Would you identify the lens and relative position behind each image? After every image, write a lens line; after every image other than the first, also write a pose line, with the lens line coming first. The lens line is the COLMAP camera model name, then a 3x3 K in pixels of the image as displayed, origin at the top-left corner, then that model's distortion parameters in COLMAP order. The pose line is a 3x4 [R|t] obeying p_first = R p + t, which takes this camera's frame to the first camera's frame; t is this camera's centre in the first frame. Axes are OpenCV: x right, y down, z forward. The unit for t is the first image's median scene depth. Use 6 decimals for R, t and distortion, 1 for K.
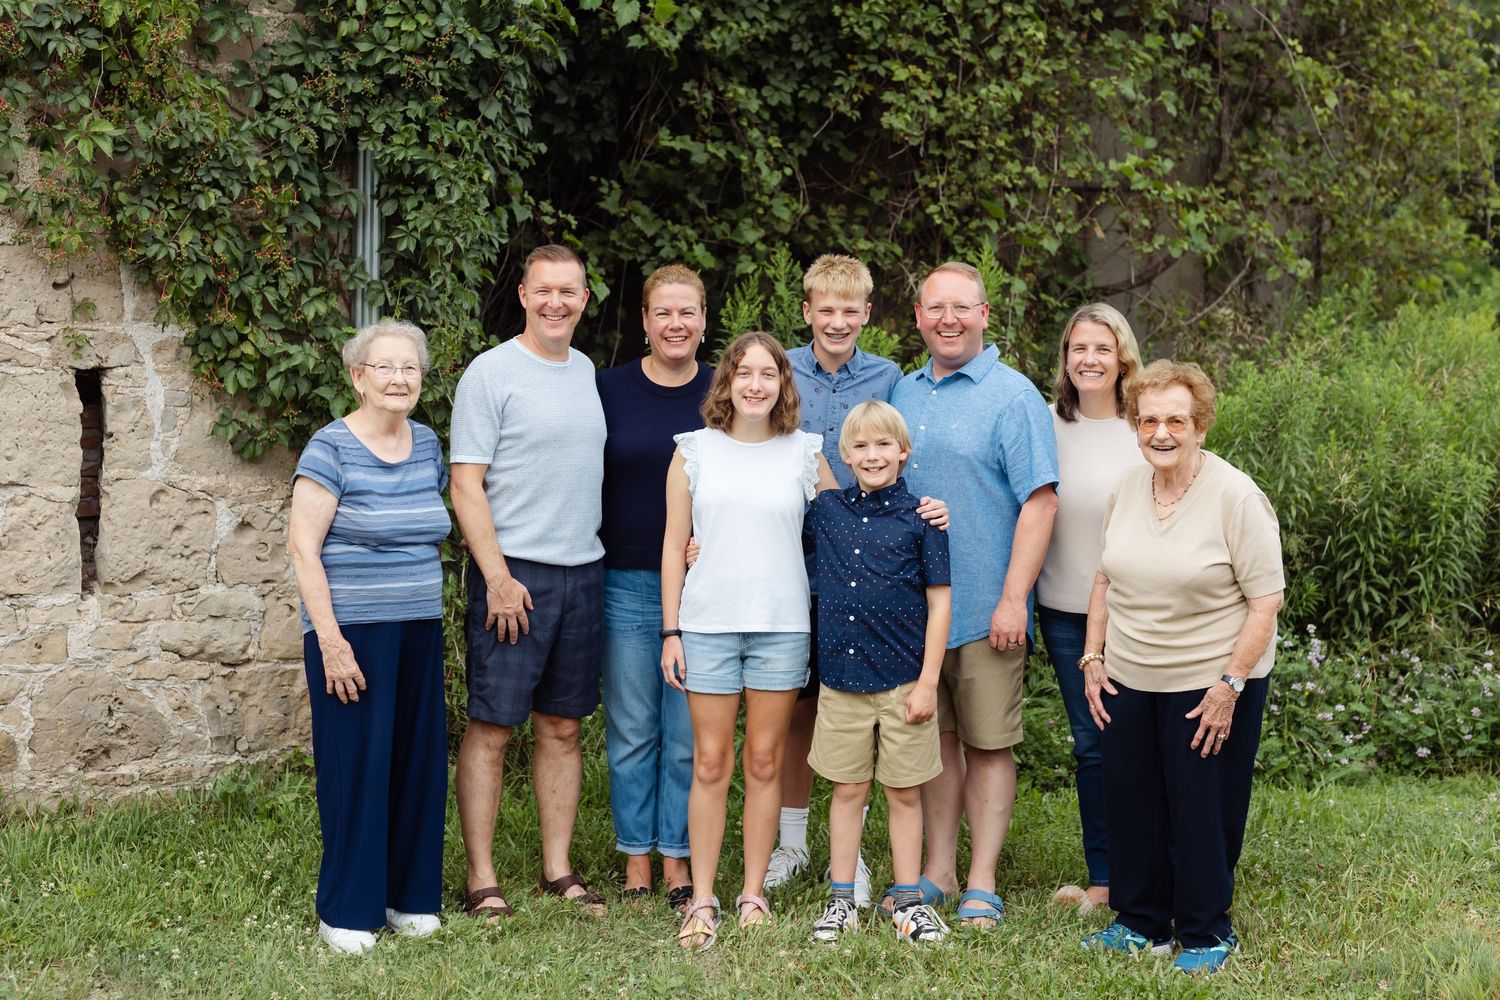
lens RADIAL K [[2267.3, 0, 725.3], [0, 2267.3, 431.5], [0, 0, 1]] dist [-0.007350, 0.022084]
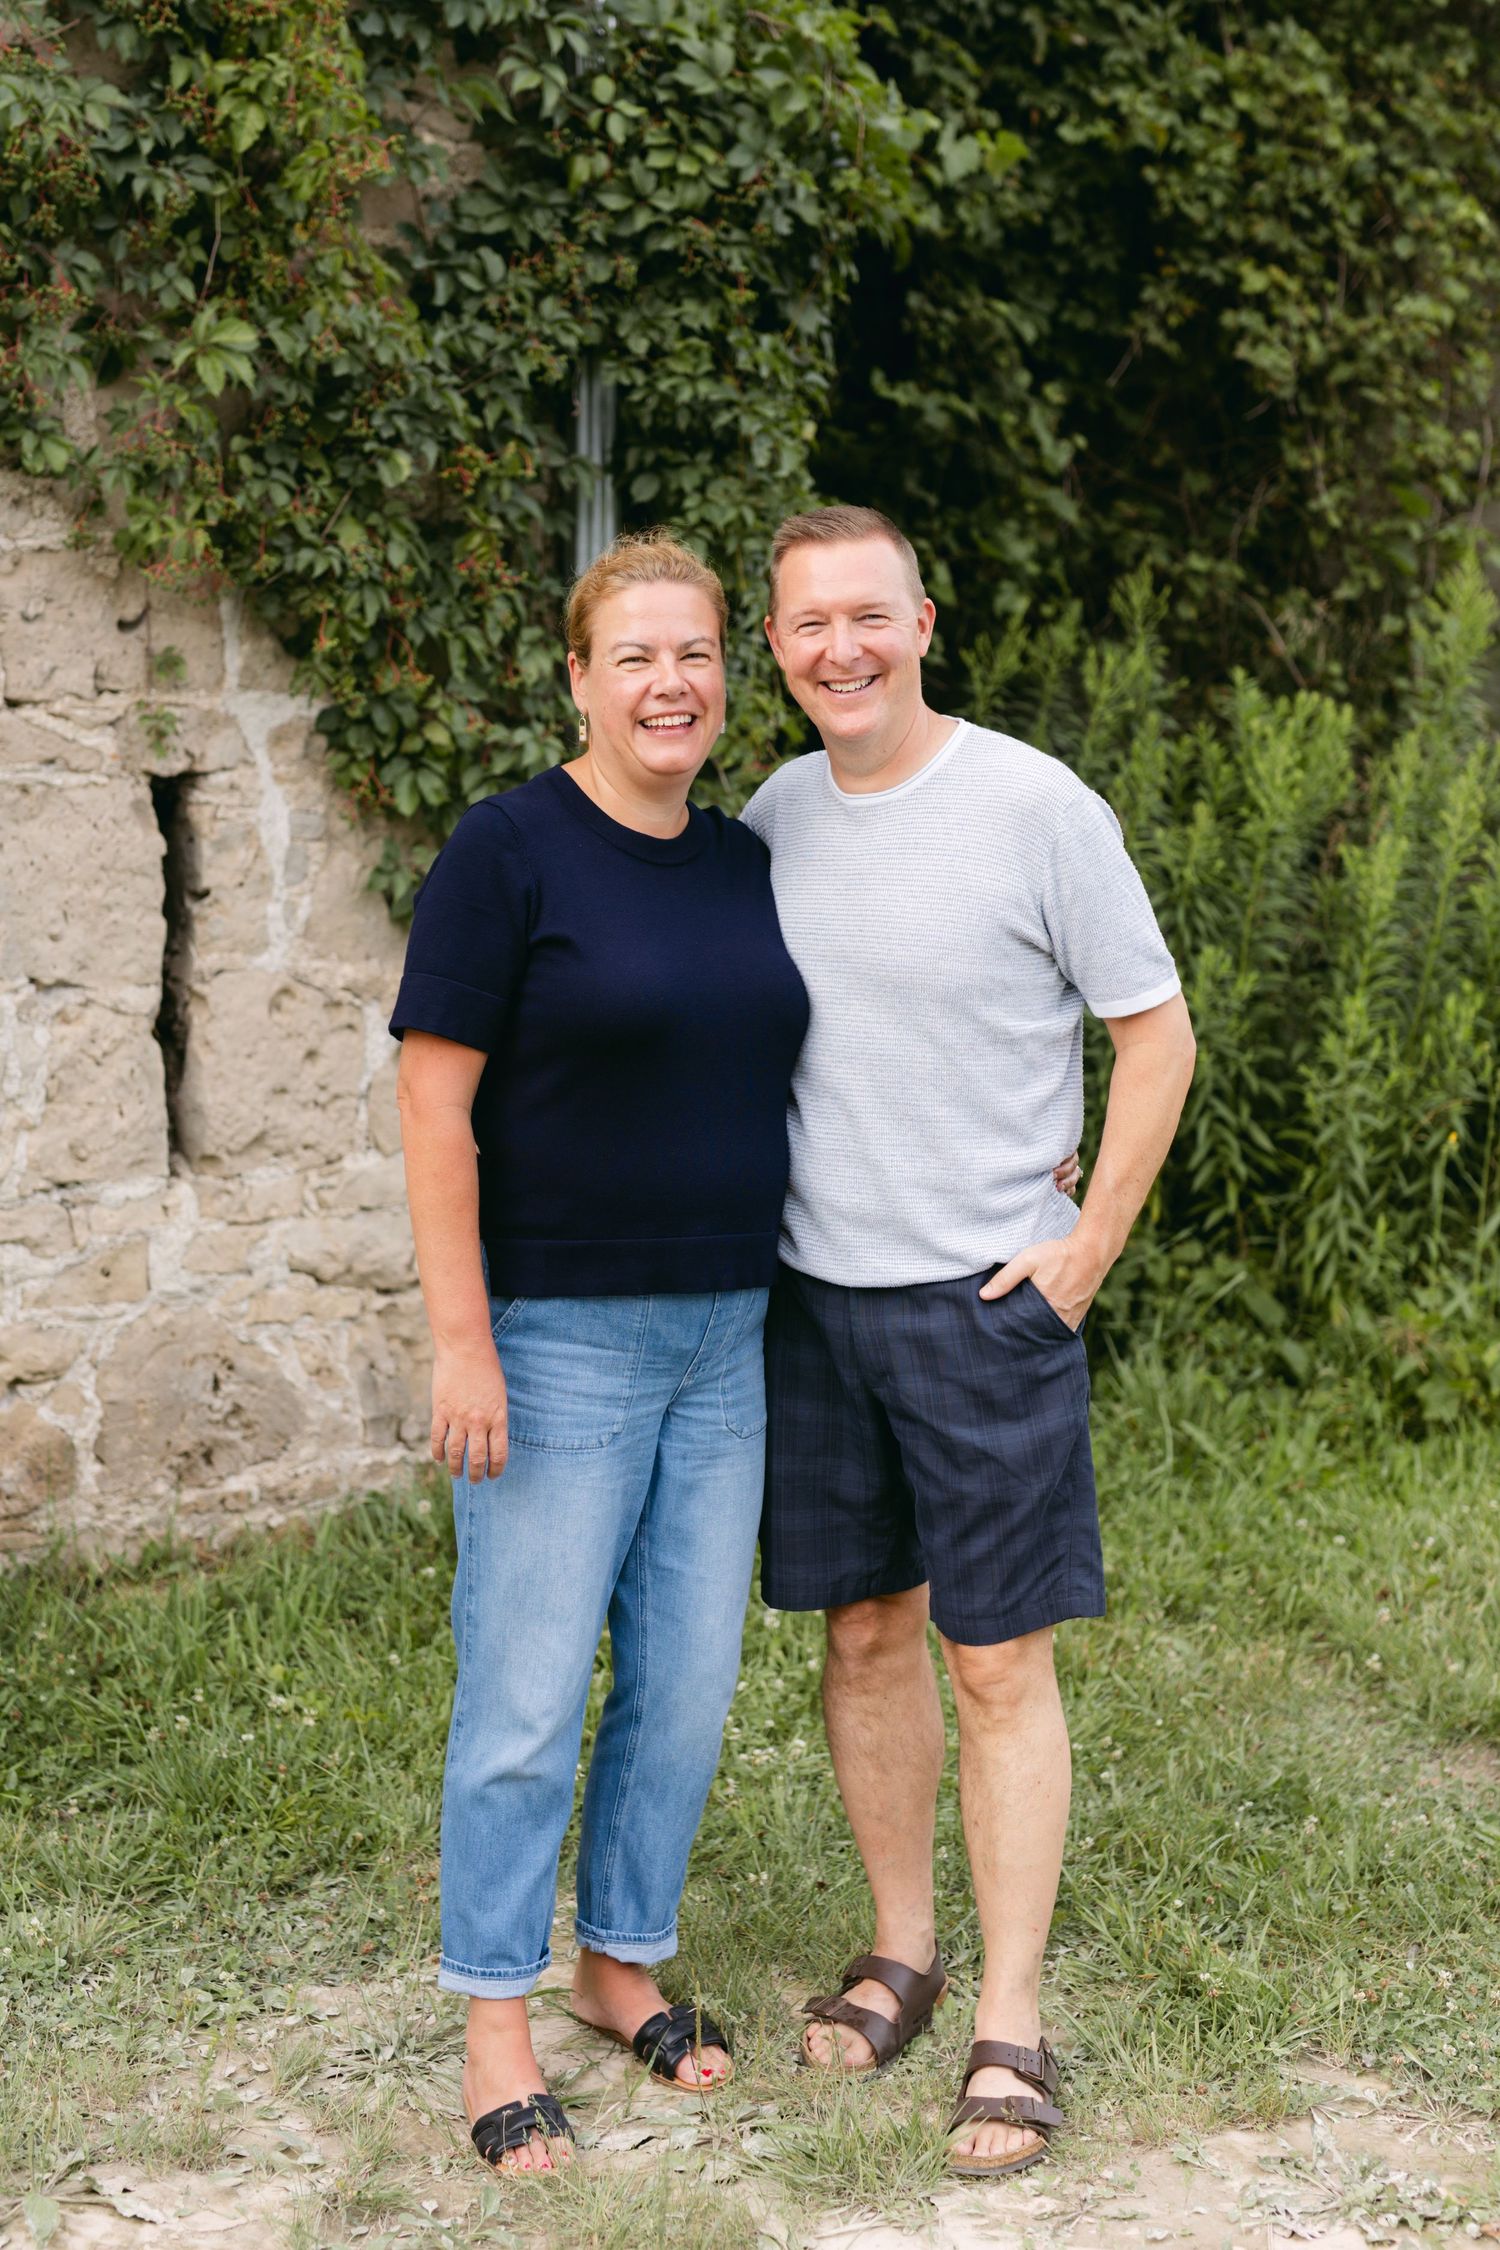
lens RADIAL K [[3400.9, 0, 723.2], [0, 3400.9, 1048.1], [0, 0, 1]] dist [-0.007350, 0.022084]
pose [[0.986492, -0.030059, 0.161029, -0.260114], [0.023024, 0.998705, 0.045376, 0.004273], [-0.162185, -0.041055, 0.985906, 0.136197]]
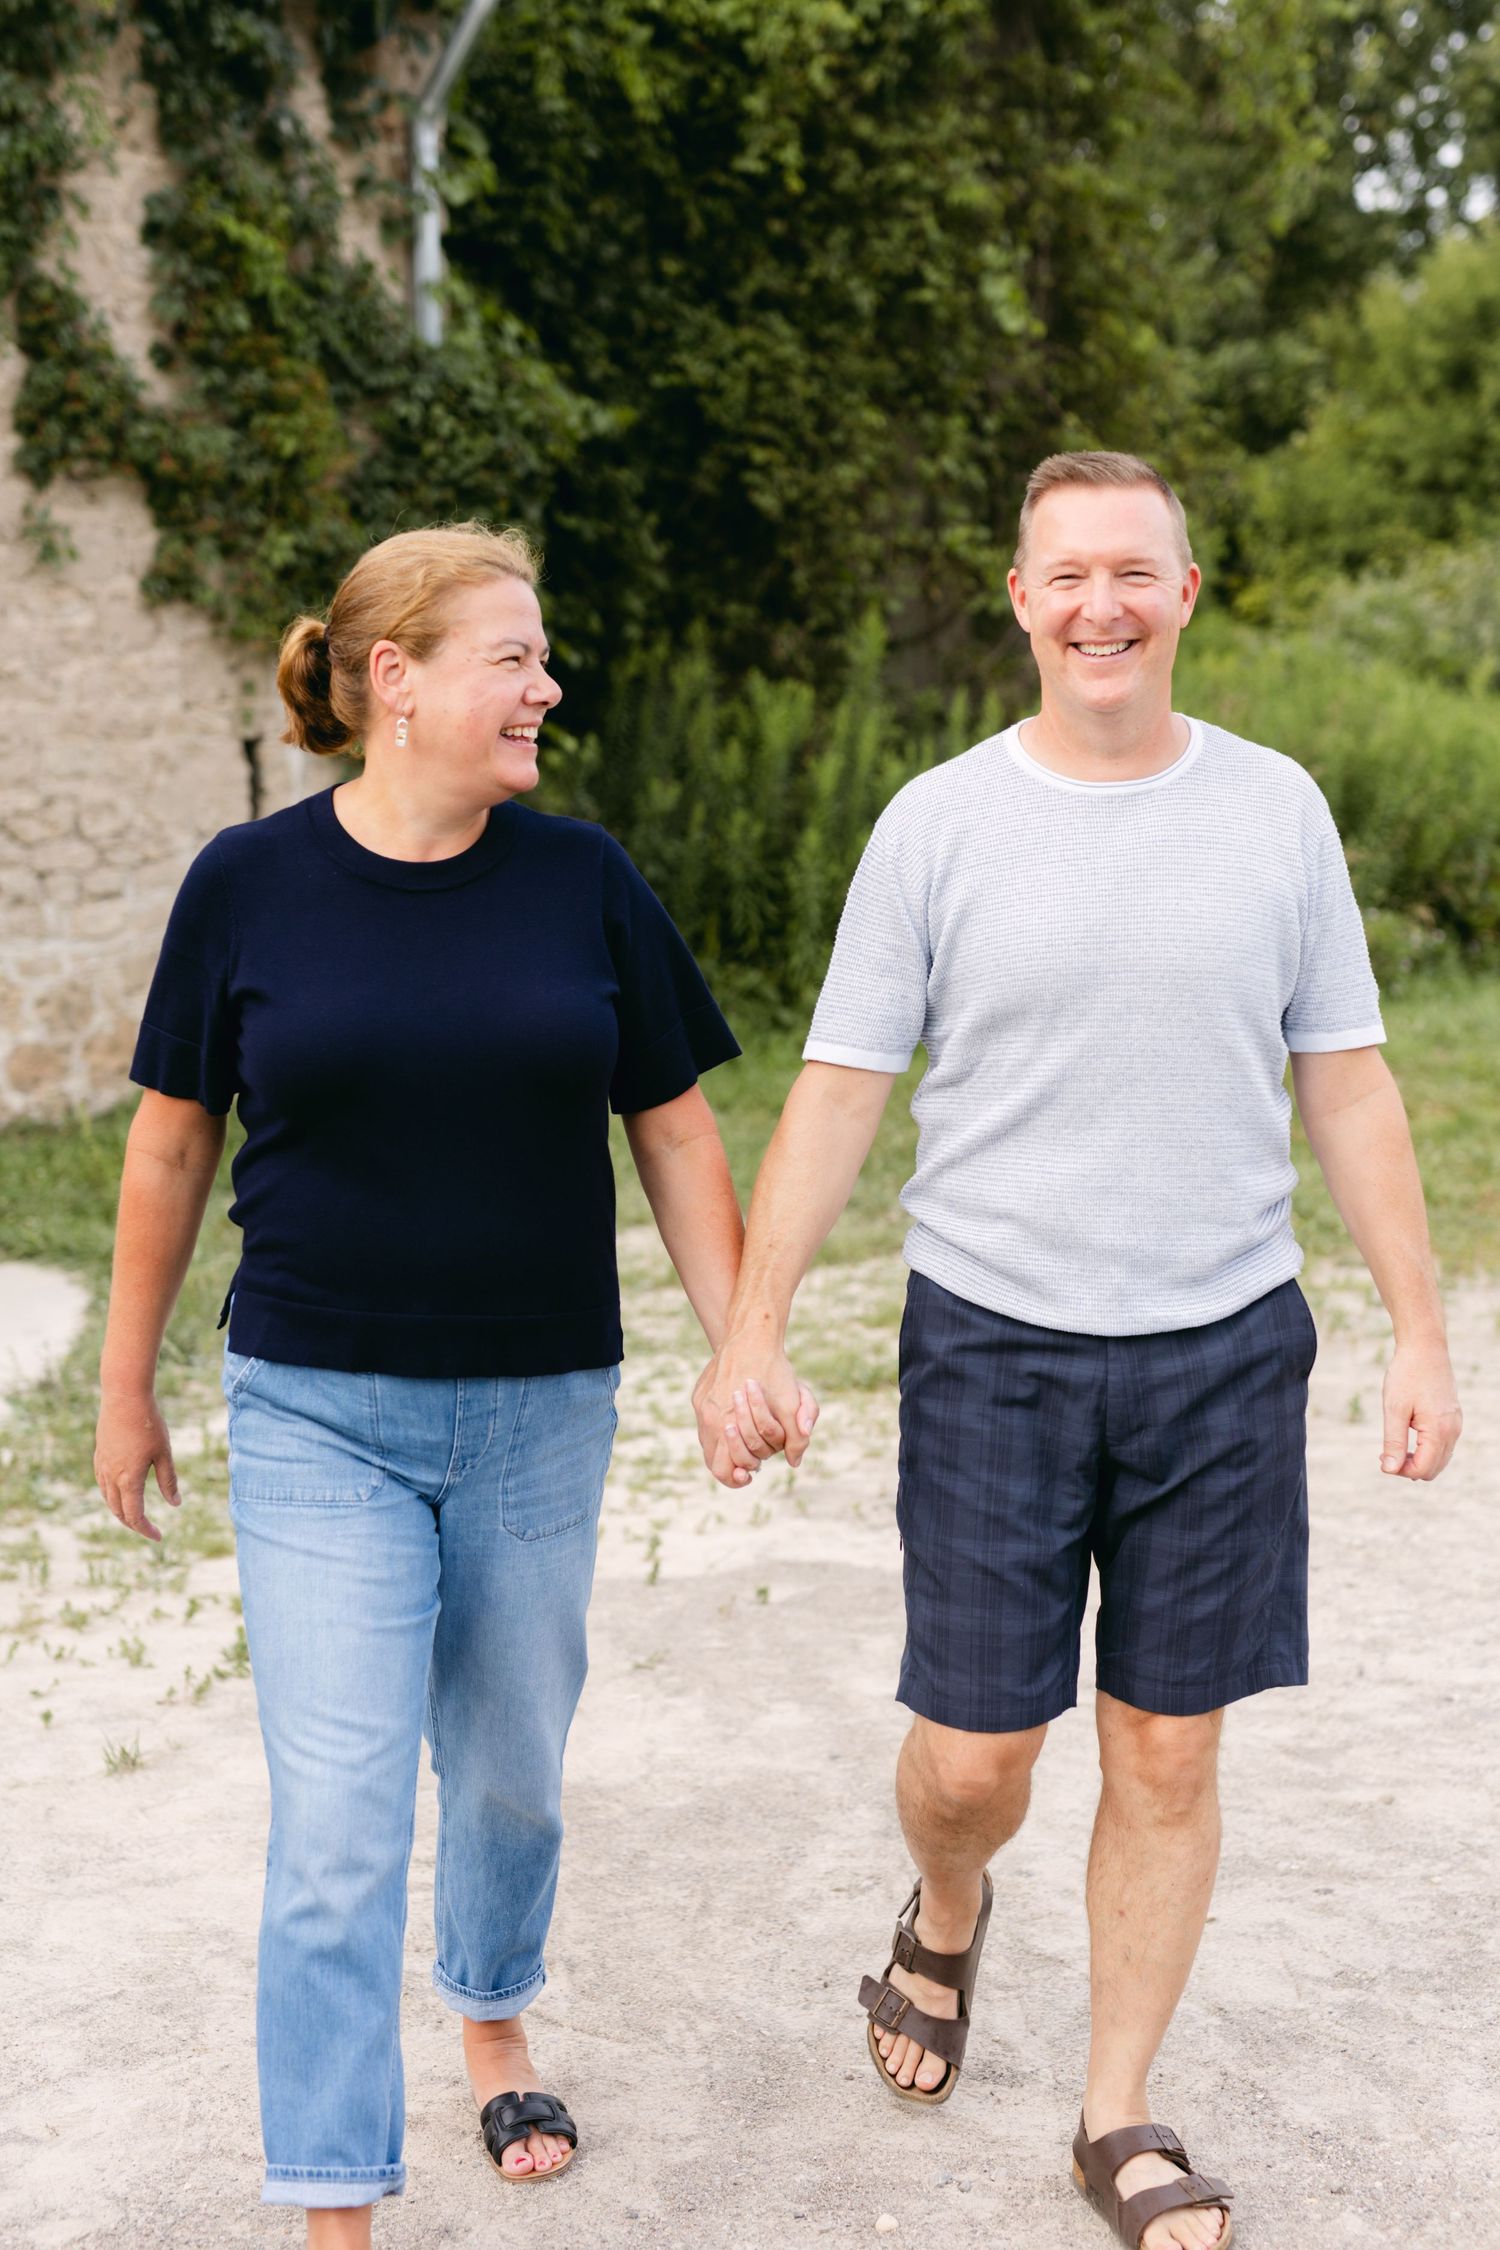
lens RADIAL K [[3304.9, 0, 713.1], [0, 3304.9, 1044.6], [0, 0, 1]] dist [-0.009682, 0.040126]
pose [[0.962059, -0.061197, 0.265888, -0.479177], [0.043626, 0.996486, 0.071500, 0.018624], [-0.269330, -0.057188, 0.961349, -0.709207]]
